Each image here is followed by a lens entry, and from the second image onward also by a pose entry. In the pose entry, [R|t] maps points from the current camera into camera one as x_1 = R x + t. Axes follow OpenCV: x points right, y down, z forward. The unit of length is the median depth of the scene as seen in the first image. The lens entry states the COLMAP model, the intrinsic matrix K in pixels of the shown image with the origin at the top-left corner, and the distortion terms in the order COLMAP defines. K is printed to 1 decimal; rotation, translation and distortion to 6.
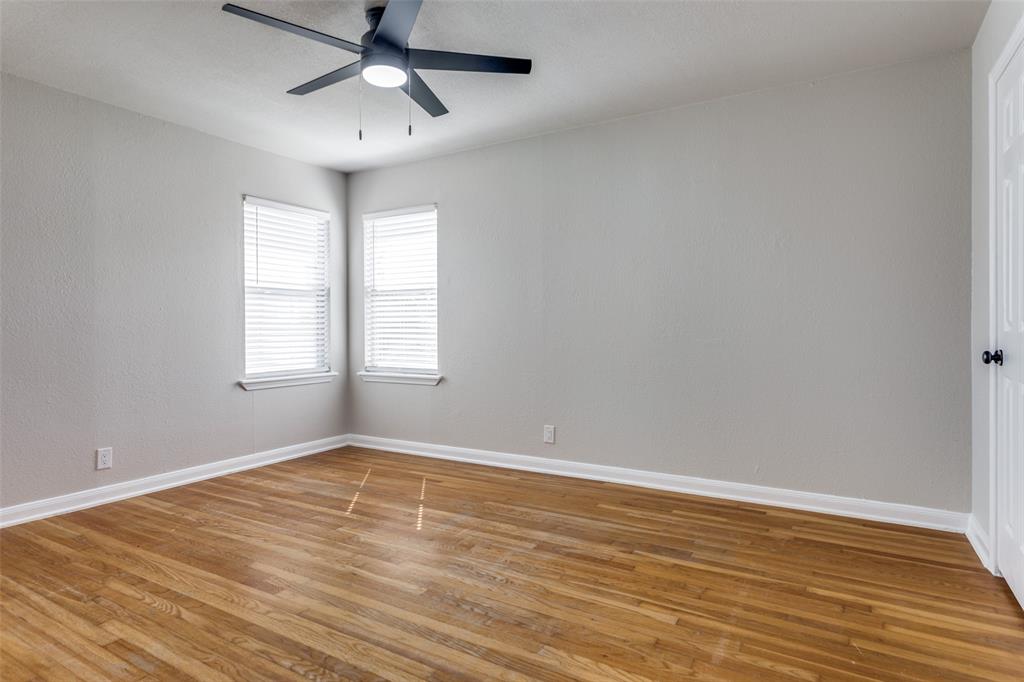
lens RADIAL K [[572.5, 0, 507.4], [0, 572.5, 337.3], [0, 0, 1]] dist [0.001237, 0.002085]
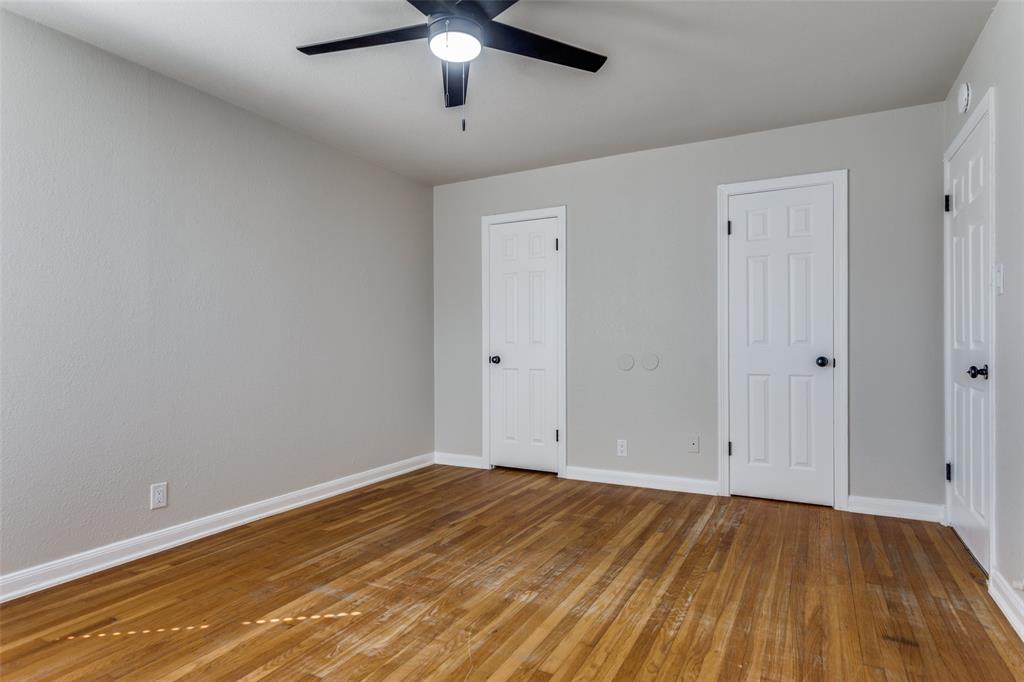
lens RADIAL K [[572.5, 0, 507.4], [0, 572.5, 337.3], [0, 0, 1]] dist [0.001237, 0.002085]
pose [[-0.057667, 0.018382, 0.998167, -0.916359], [0.022390, 0.999603, -0.017114, -0.007624], [-0.998085, 0.021362, -0.058055, 0.830753]]
